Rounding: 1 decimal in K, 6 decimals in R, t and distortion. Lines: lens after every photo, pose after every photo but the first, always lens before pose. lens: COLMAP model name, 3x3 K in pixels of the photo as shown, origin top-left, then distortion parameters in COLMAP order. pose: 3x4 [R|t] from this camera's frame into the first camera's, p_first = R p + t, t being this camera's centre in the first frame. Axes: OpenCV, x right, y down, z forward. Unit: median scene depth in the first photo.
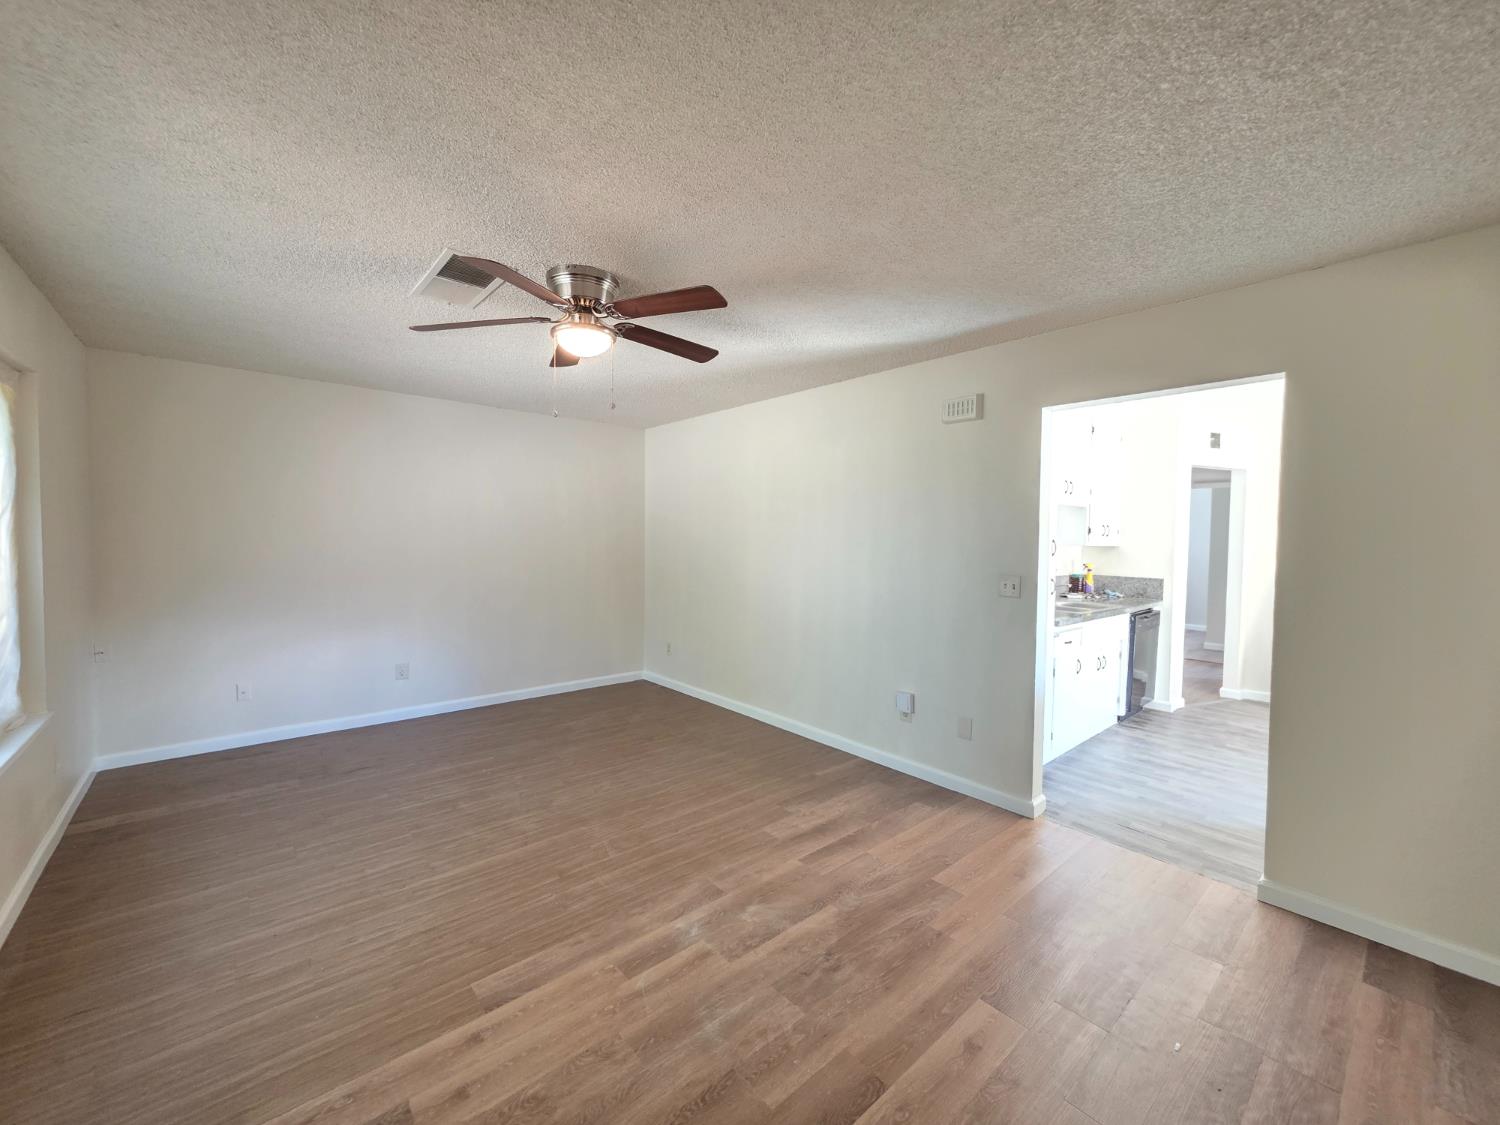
lens RADIAL K [[592.9, 0, 749.3], [0, 592.9, 559.5], [0, 0, 1]] dist [-0.001925, 0.000384]
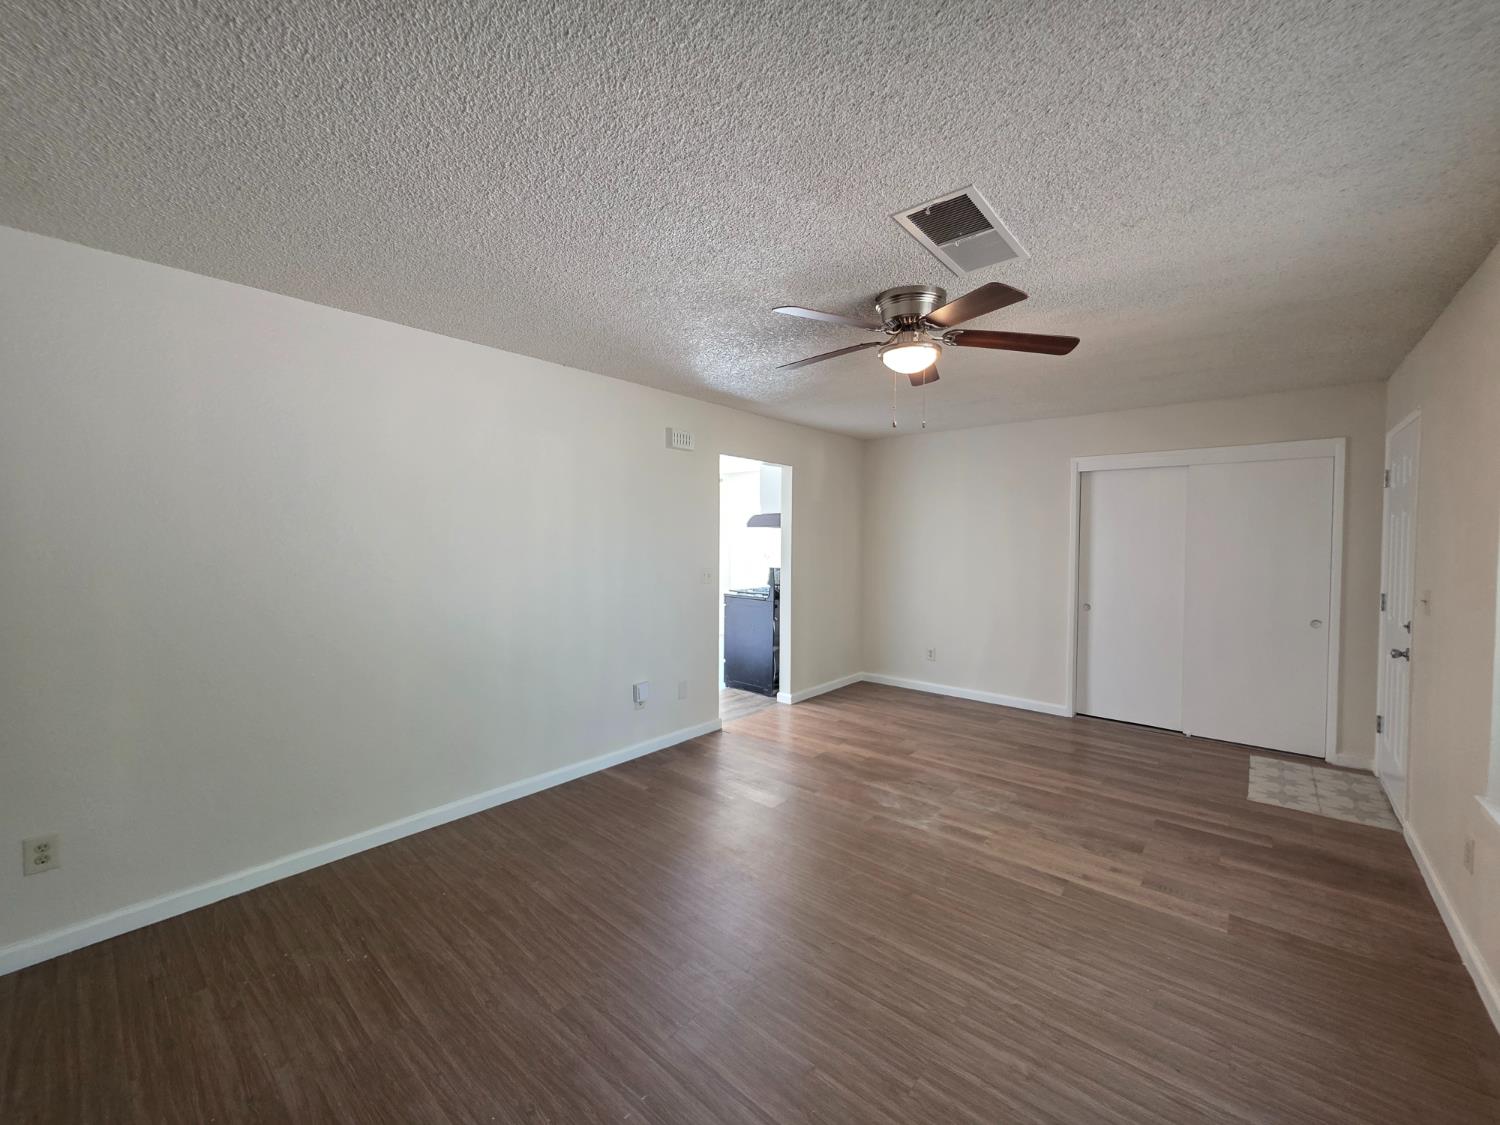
lens RADIAL K [[592.9, 0, 749.3], [0, 592.9, 558.6], [0, 0, 1]] dist [-0.001925, 0.000384]
pose [[-0.132631, -0.047635, 0.990020, -1.445880], [0.034398, 0.998022, 0.052628, -0.097630], [-0.990568, 0.041034, -0.130730, 1.610615]]
